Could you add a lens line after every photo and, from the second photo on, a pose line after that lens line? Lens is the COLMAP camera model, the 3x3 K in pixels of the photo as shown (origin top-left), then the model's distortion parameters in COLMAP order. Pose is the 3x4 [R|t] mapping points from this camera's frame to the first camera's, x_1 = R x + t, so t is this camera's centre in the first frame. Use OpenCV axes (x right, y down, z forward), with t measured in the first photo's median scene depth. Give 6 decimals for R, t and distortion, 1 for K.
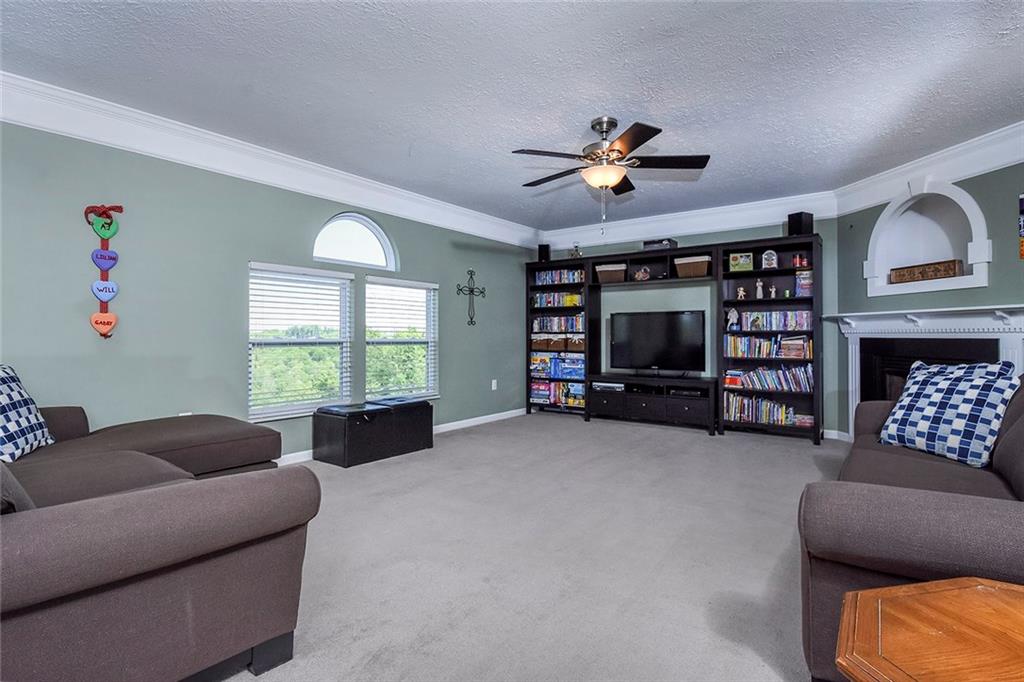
lens RADIAL K [[497.2, 0, 532.6], [0, 497.2, 330.2], [0, 0, 1]] dist [-0.027359, -0.004021]
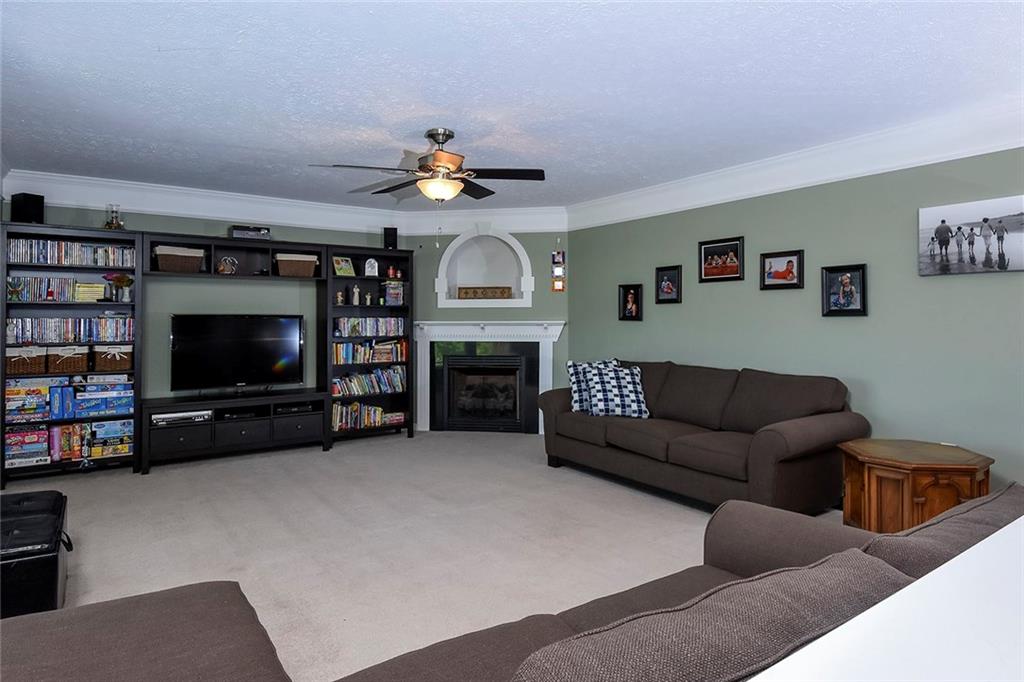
lens RADIAL K [[584.5, 0, 501.9], [0, 584.5, 323.0], [0, 0, 1]] dist [0.002458, -0.011418]
pose [[0.338122, -0.005089, 0.941088, -0.543639], [-0.006831, 0.999946, 0.007862, -0.036985], [-0.941077, -0.009087, 0.338069, 0.310479]]
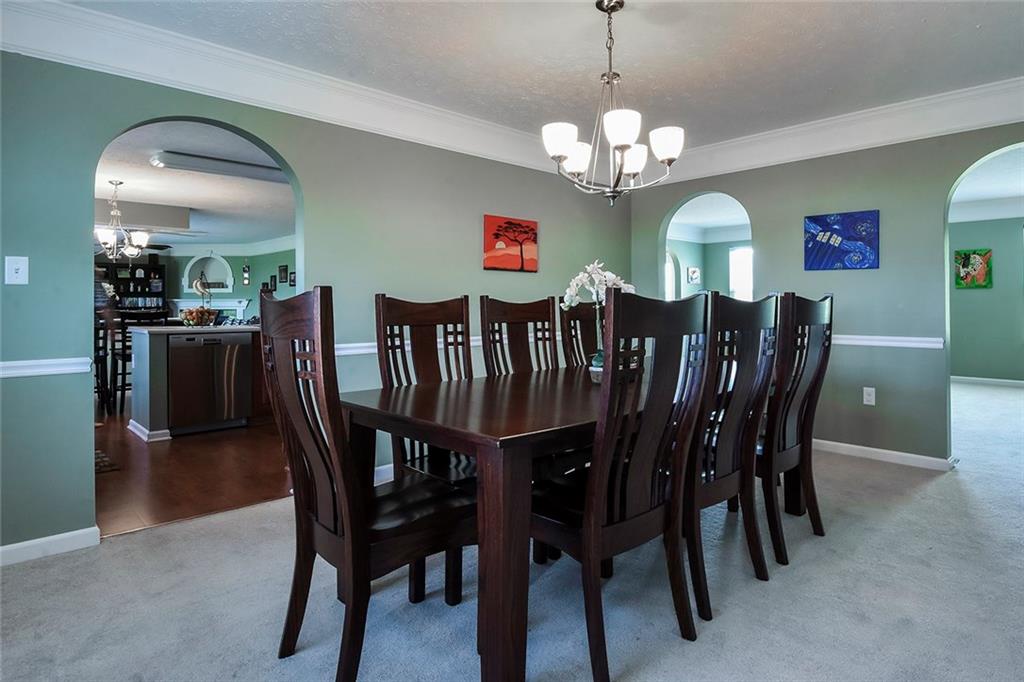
lens RADIAL K [[547.1, 0, 537.7], [0, 547.1, 302.6], [0, 0, 1]] dist [0.006535, -0.000173]
pose [[0.164140, -0.003277, 0.986432, -1.470118], [-0.006448, 0.999970, 0.004395, -0.036618], [-0.986416, -0.007082, 0.164114, -1.007058]]
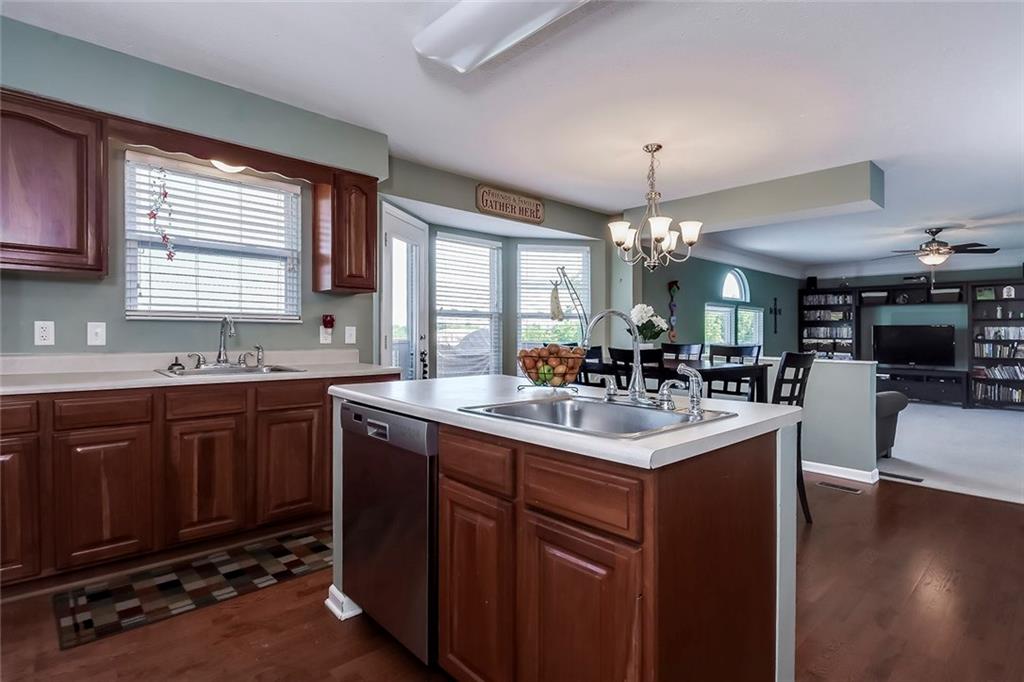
lens RADIAL K [[497.2, 0, 522.3], [0, 497.2, 320.5], [0, 0, 1]] dist [-0.027359, -0.004021]
pose [[0.980405, 0.000658, -0.196993, -0.645261], [-0.002773, 0.999941, -0.010464, -0.035792], [0.196974, 0.010805, 0.980349, -0.687487]]
